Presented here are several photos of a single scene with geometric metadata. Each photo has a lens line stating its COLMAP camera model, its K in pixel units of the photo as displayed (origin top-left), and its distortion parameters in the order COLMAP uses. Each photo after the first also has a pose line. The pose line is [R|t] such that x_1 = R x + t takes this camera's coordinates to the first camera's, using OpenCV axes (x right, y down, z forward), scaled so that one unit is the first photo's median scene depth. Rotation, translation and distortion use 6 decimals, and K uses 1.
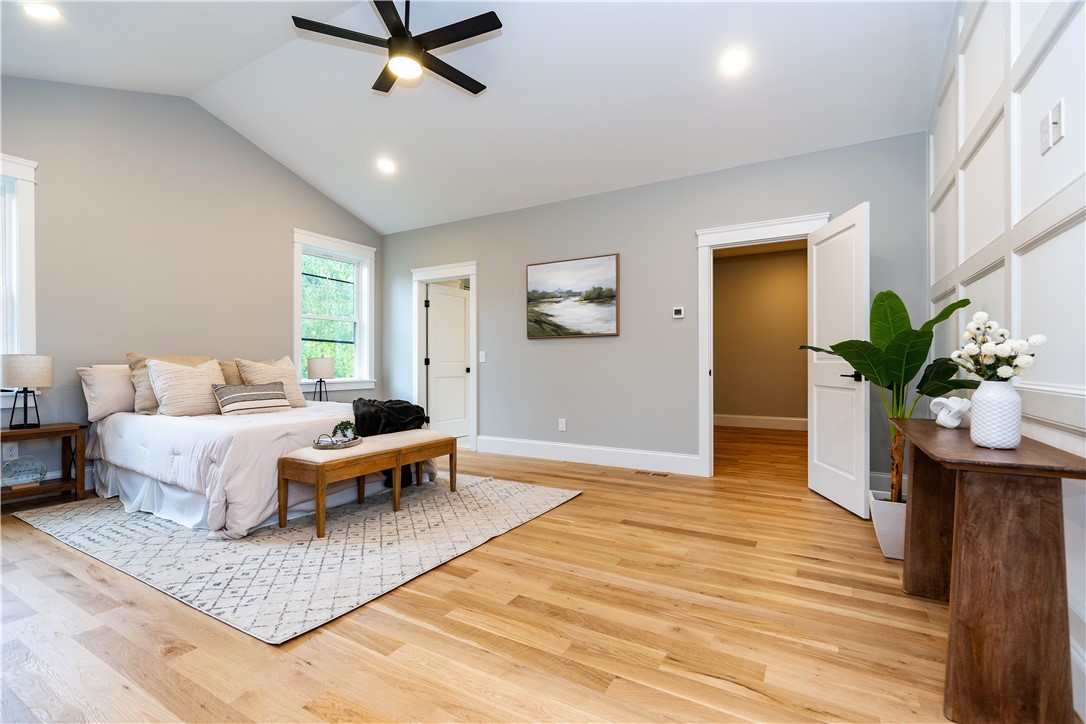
lens RADIAL K [[489.7, 0, 546.7], [0, 489.7, 362.6], [0, 0, 1]] dist [-0.003851, 0.000753]
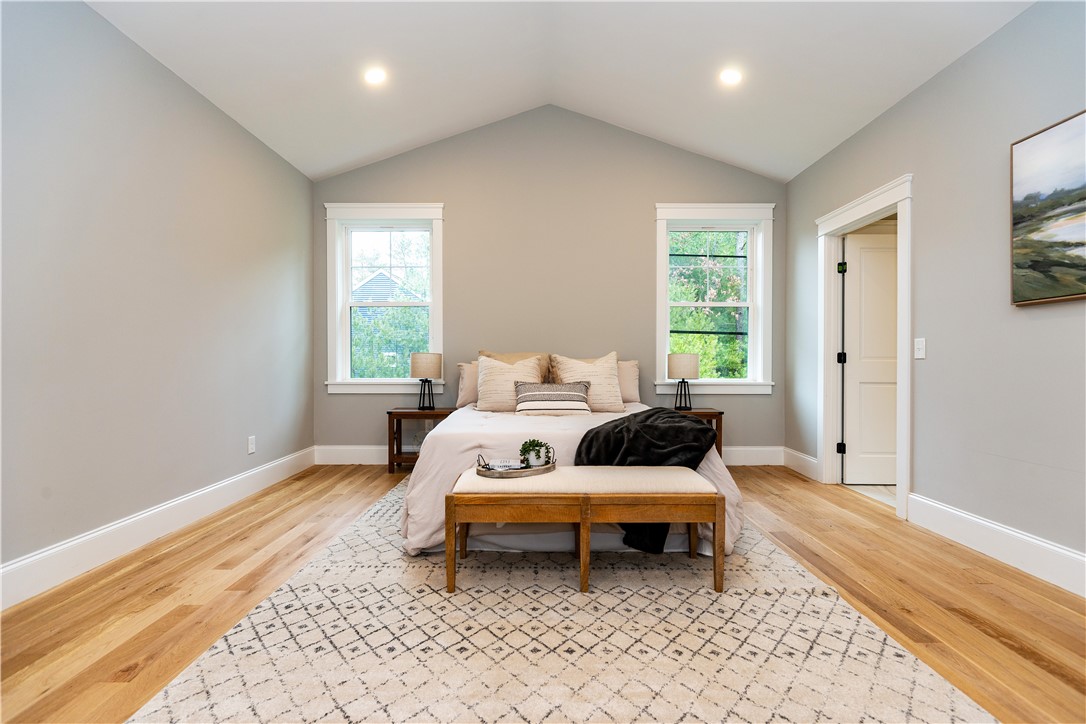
lens RADIAL K [[489.7, 0, 543.0], [0, 489.7, 363.0], [0, 0, 1]] dist [-0.003851, 0.000753]
pose [[0.498069, 0.006570, -0.867113, 0.165623], [-0.000799, 0.999974, 0.007118, 0.000787], [0.867137, -0.002853, 0.498061, 0.483050]]
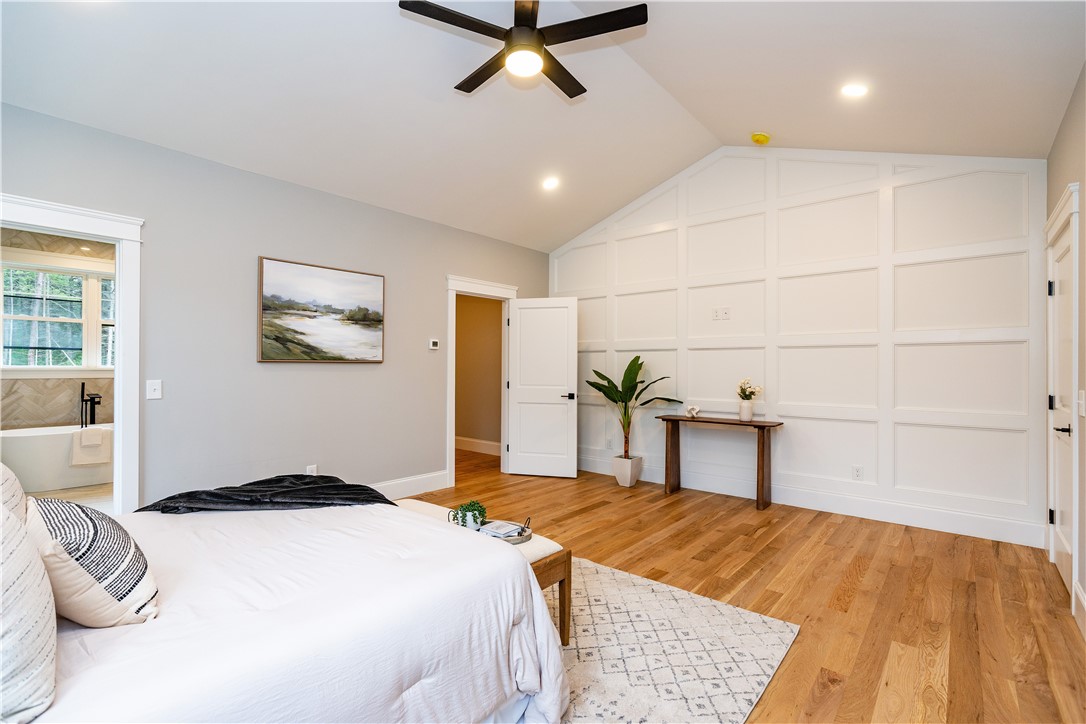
lens RADIAL K [[489.7, 0, 546.0], [0, 489.7, 364.9], [0, 0, 1]] dist [-0.003851, 0.000753]
pose [[0.180097, 0.009147, 0.983606, -0.793275], [-0.005691, 0.999950, -0.008257, -0.049849], [-0.983632, -0.004110, 0.180140, 0.574457]]
